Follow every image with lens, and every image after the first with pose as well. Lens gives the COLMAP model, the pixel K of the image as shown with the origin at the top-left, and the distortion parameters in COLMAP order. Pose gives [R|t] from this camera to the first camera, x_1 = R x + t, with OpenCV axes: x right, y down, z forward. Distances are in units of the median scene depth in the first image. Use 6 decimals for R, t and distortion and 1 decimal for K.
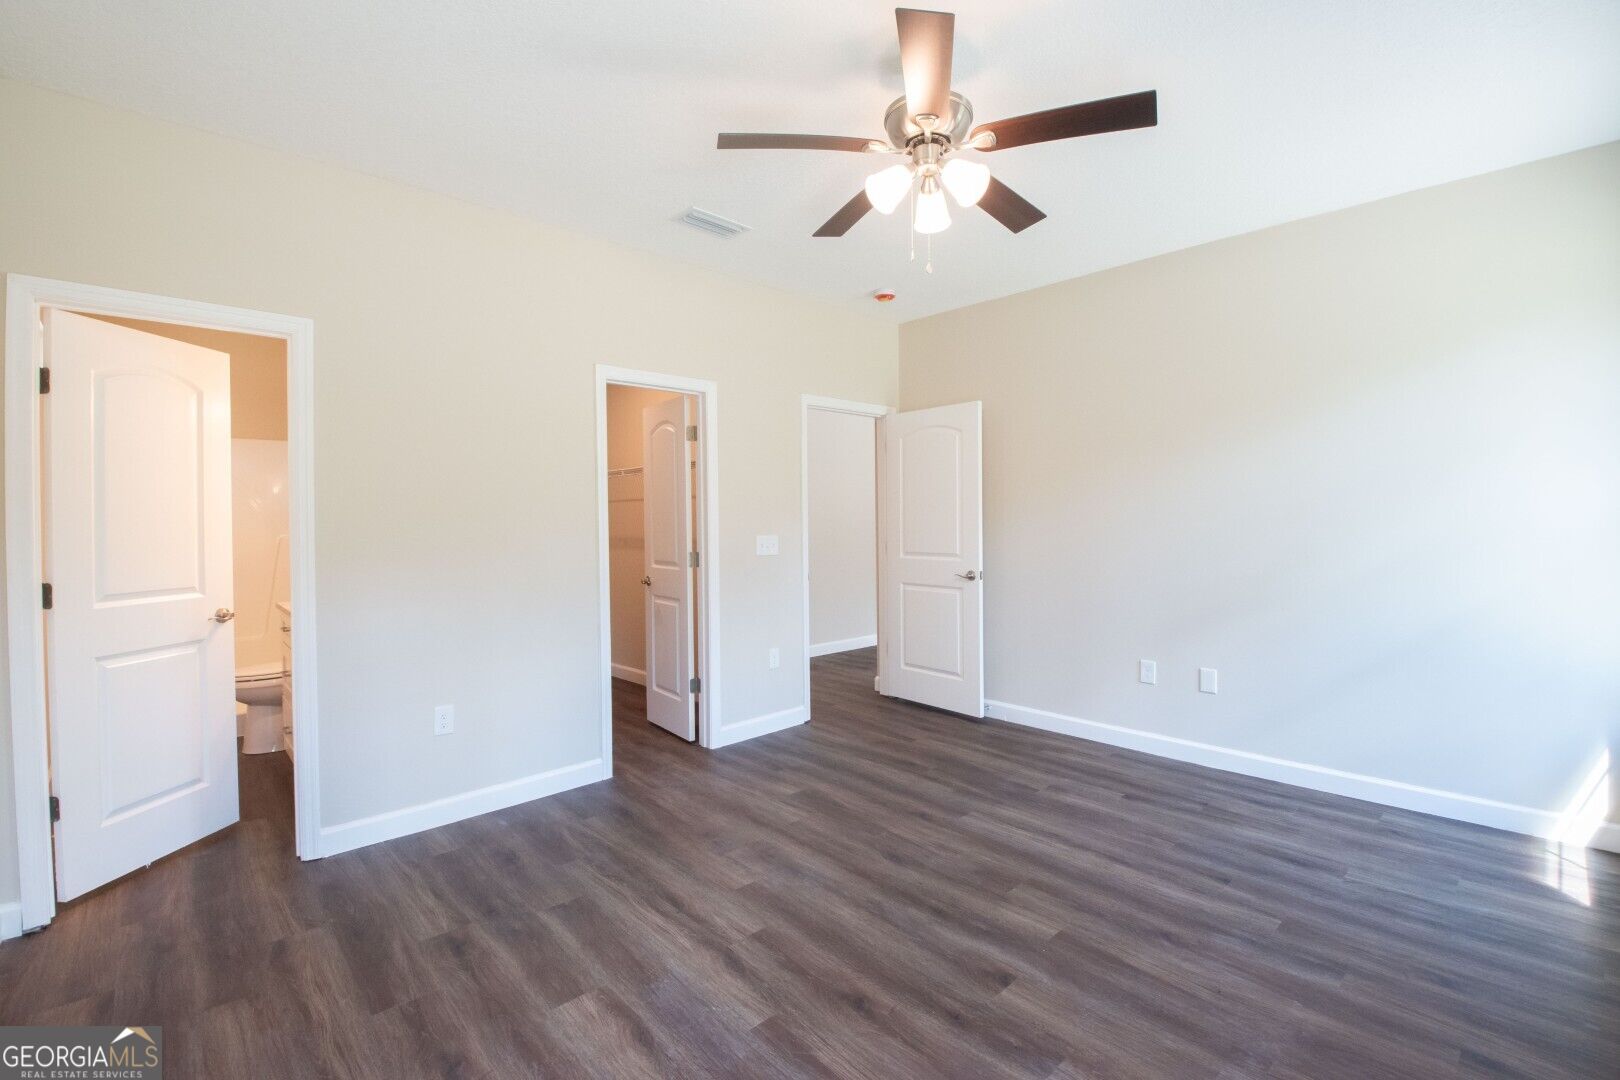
lens RADIAL K [[762.0, 0, 818.1], [0, 762.0, 524.8], [0, 0, 1]] dist [0.054424, -0.050190]
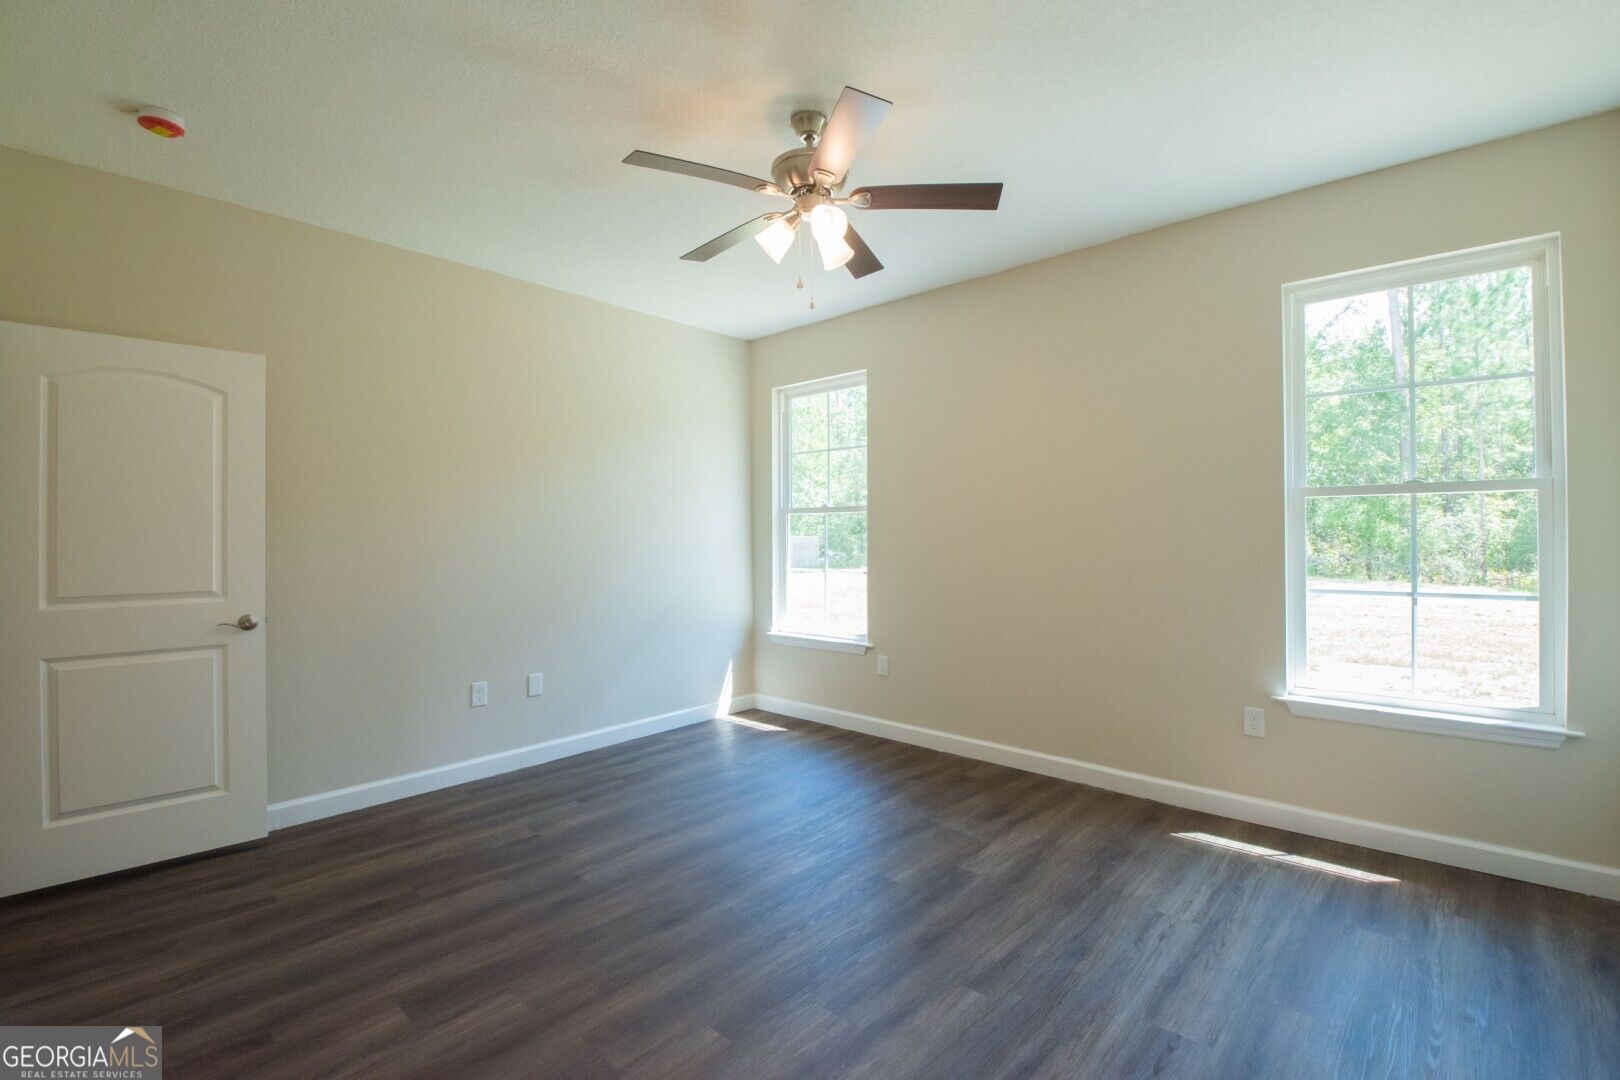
lens RADIAL K [[762.0, 0, 818.1], [0, 762.0, 524.8], [0, 0, 1]] dist [0.054424, -0.050190]
pose [[-0.141066, 0.024925, 0.989686, -0.593867], [0.010504, 0.999664, -0.023679, 0.005779], [-0.989944, 0.007056, -0.141281, 0.714969]]
